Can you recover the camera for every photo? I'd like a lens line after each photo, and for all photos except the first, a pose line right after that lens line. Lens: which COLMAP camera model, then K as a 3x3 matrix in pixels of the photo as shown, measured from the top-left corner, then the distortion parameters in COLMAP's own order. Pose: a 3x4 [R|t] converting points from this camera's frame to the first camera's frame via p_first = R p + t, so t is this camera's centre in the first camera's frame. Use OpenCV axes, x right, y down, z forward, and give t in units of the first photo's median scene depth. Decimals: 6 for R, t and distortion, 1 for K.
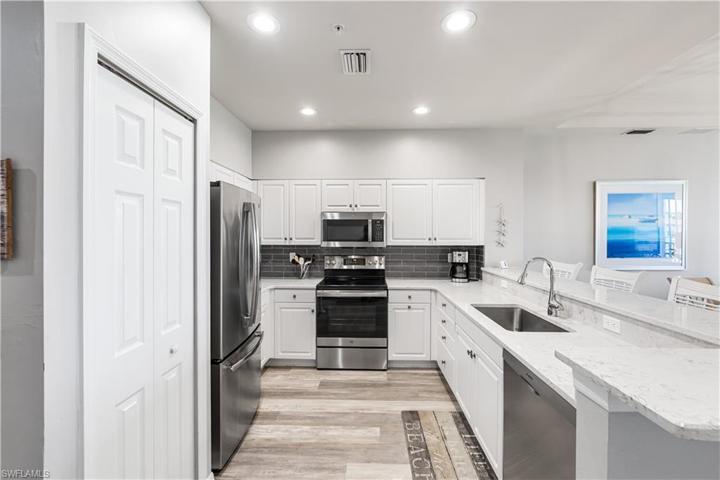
lens RADIAL K [[305.8, 0, 357.9], [0, 305.8, 238.8], [0, 0, 1]] dist [-0.001450, -0.000119]
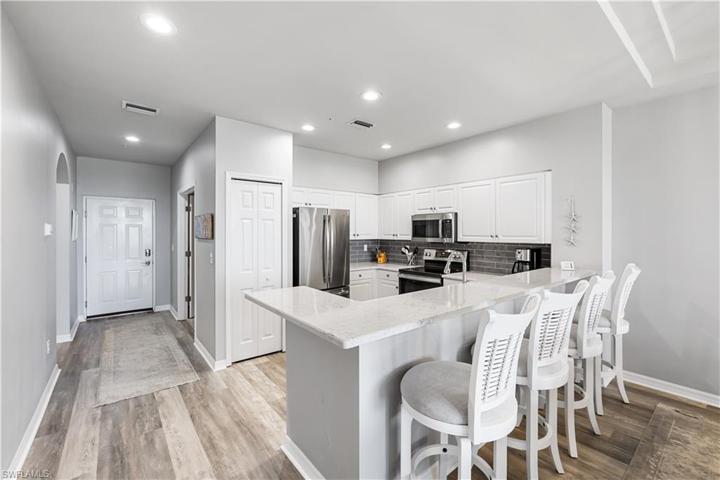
lens RADIAL K [[305.8, 0, 357.9], [0, 305.8, 238.8], [0, 0, 1]] dist [-0.001450, -0.000119]
pose [[0.649953, 0.014442, -0.759837, 0.732564], [-0.007678, 0.999893, 0.012437, 0.000164], [0.759936, -0.002249, 0.649995, -0.029037]]
